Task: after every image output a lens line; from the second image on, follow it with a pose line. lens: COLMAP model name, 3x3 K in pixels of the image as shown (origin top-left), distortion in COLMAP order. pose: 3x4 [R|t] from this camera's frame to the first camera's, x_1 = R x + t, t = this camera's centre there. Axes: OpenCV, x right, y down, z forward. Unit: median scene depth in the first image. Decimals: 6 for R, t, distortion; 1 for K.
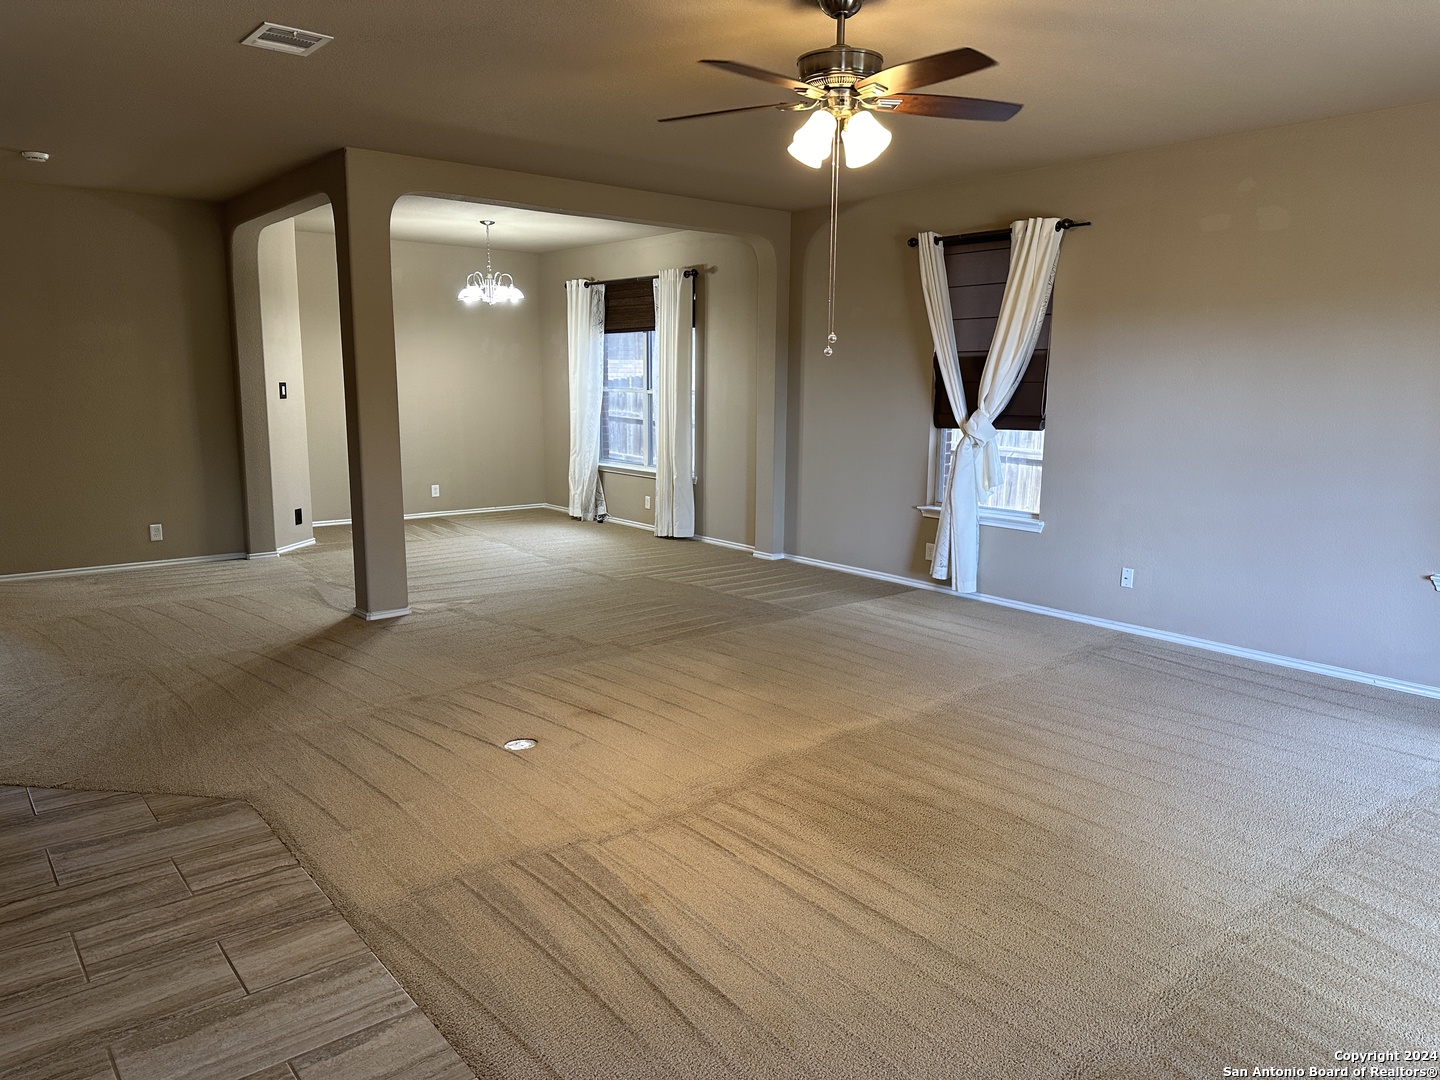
lens RADIAL K [[1003.1, 0, 709.1], [0, 1003.1, 541.3], [0, 0, 1]] dist [0.032272, -0.019532]
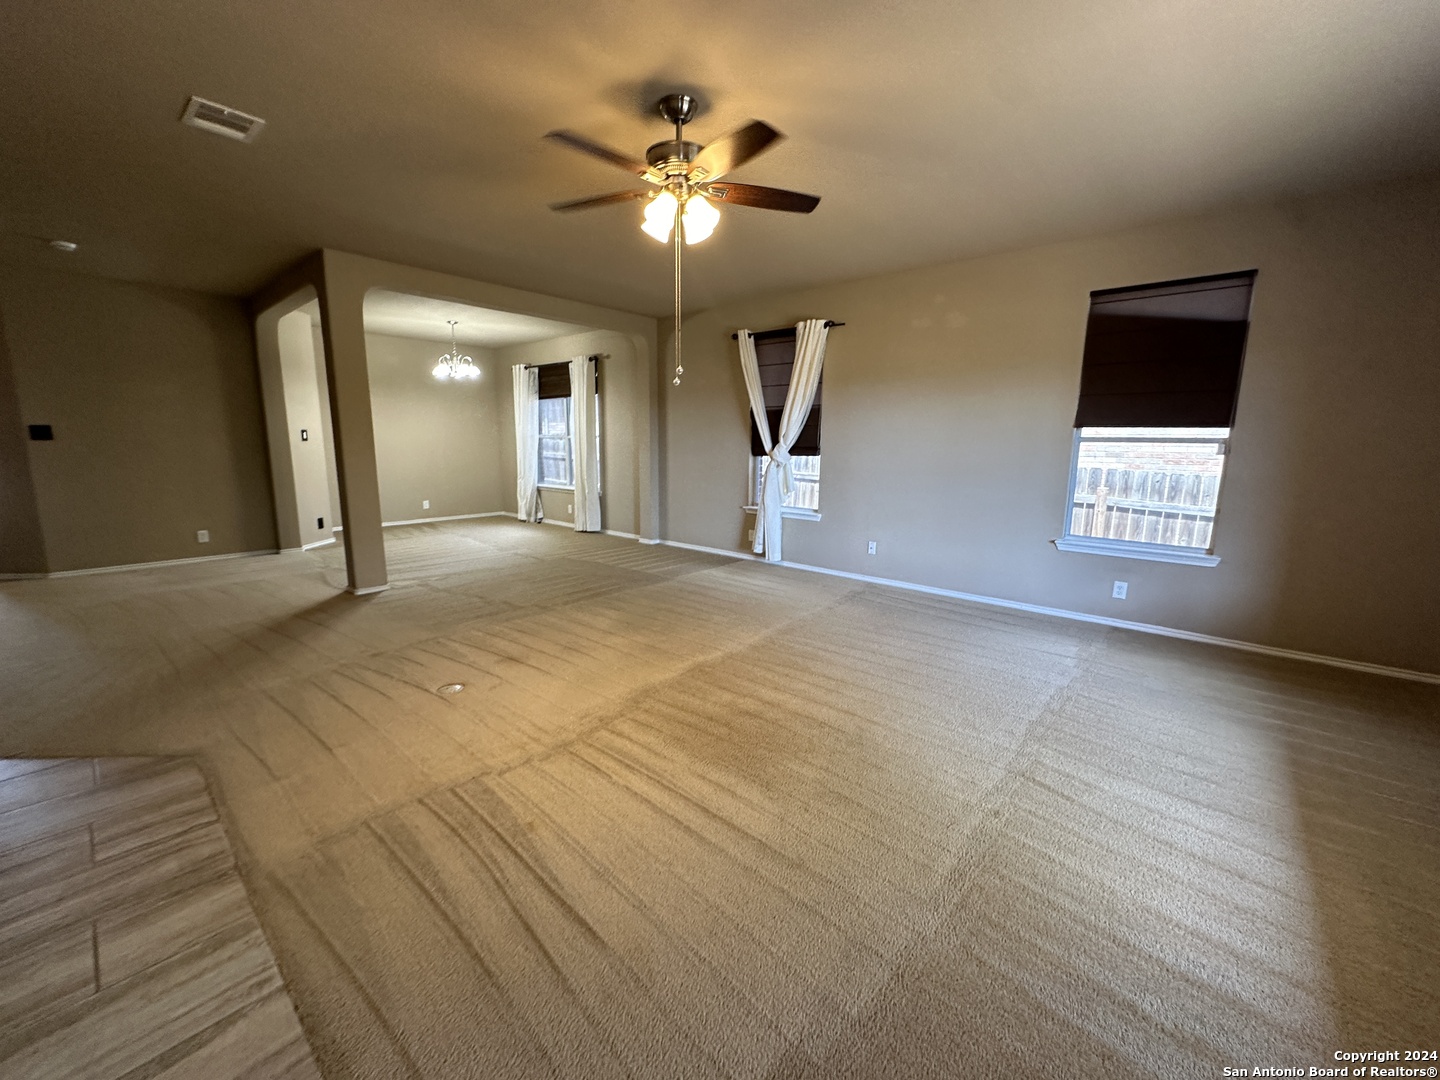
lens RADIAL K [[575.3, 0, 722.1], [0, 575.3, 548.9], [0, 0, 1]] dist [-0.003810, 0.000726]
pose [[0.984718, -0.029702, 0.171604, 0.031504], [0.025477, 0.999317, 0.026774, 0.009082], [-0.172282, -0.021993, 0.984802, 0.185168]]
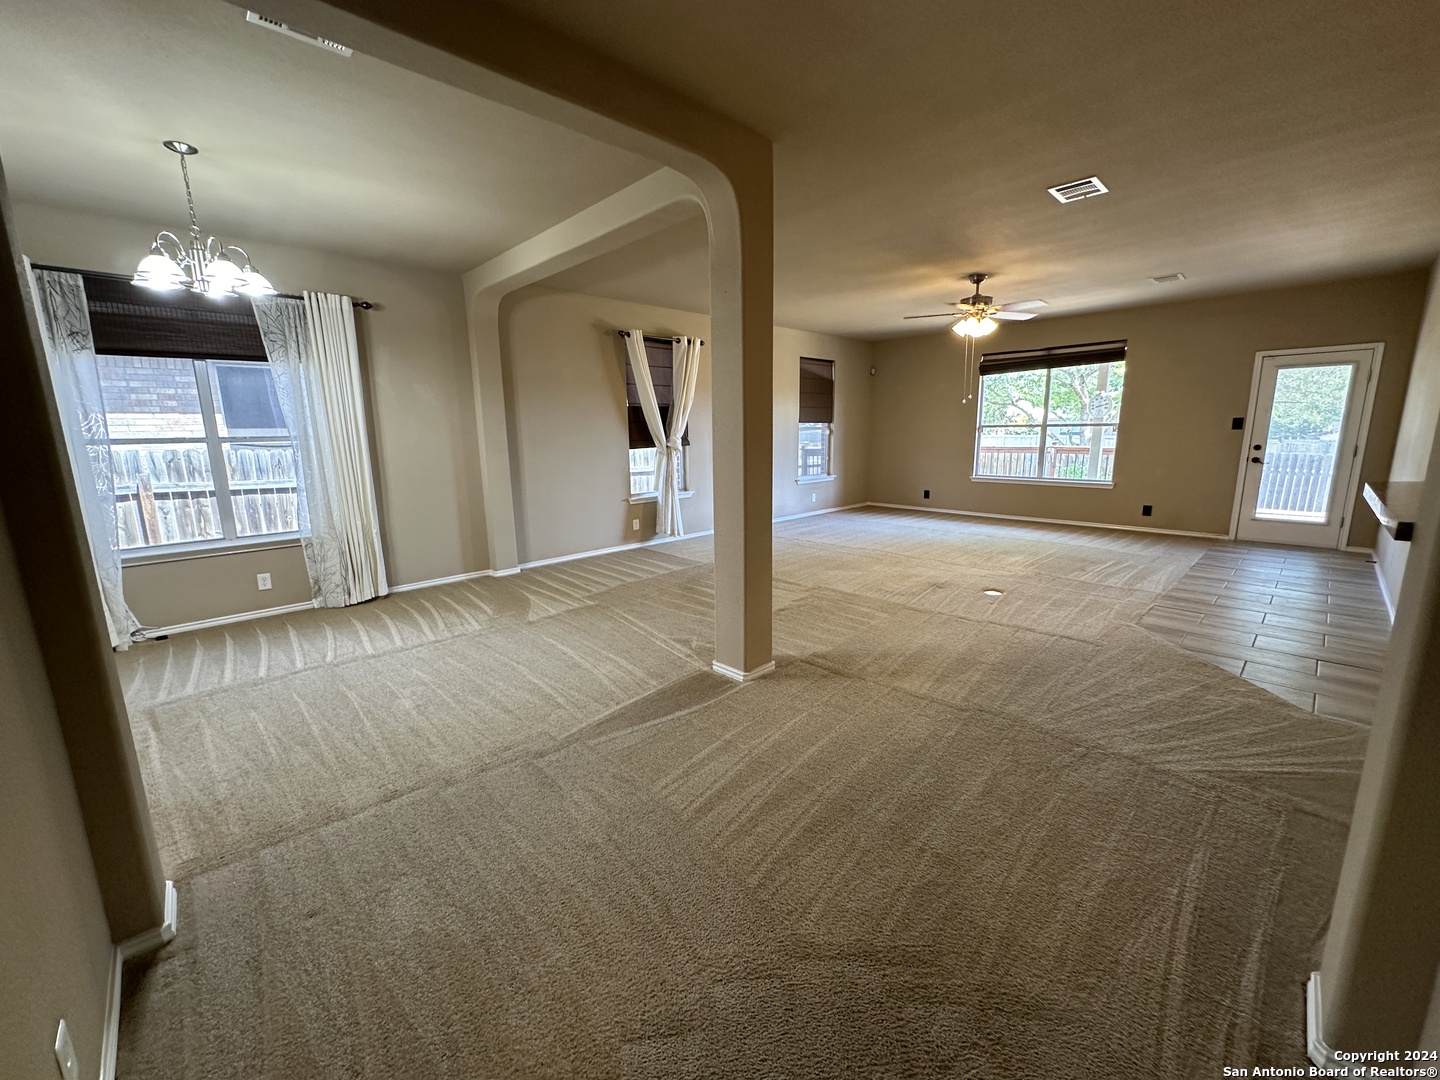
lens RADIAL K [[575.3, 0, 726.5], [0, 575.3, 542.7], [0, 0, 1]] dist [-0.003810, 0.000726]
pose [[-0.098905, -0.215736, 0.971430, -1.147511], [0.162009, 0.959701, 0.229626, -0.245318], [-0.981820, 0.180092, -0.059968, 1.441254]]
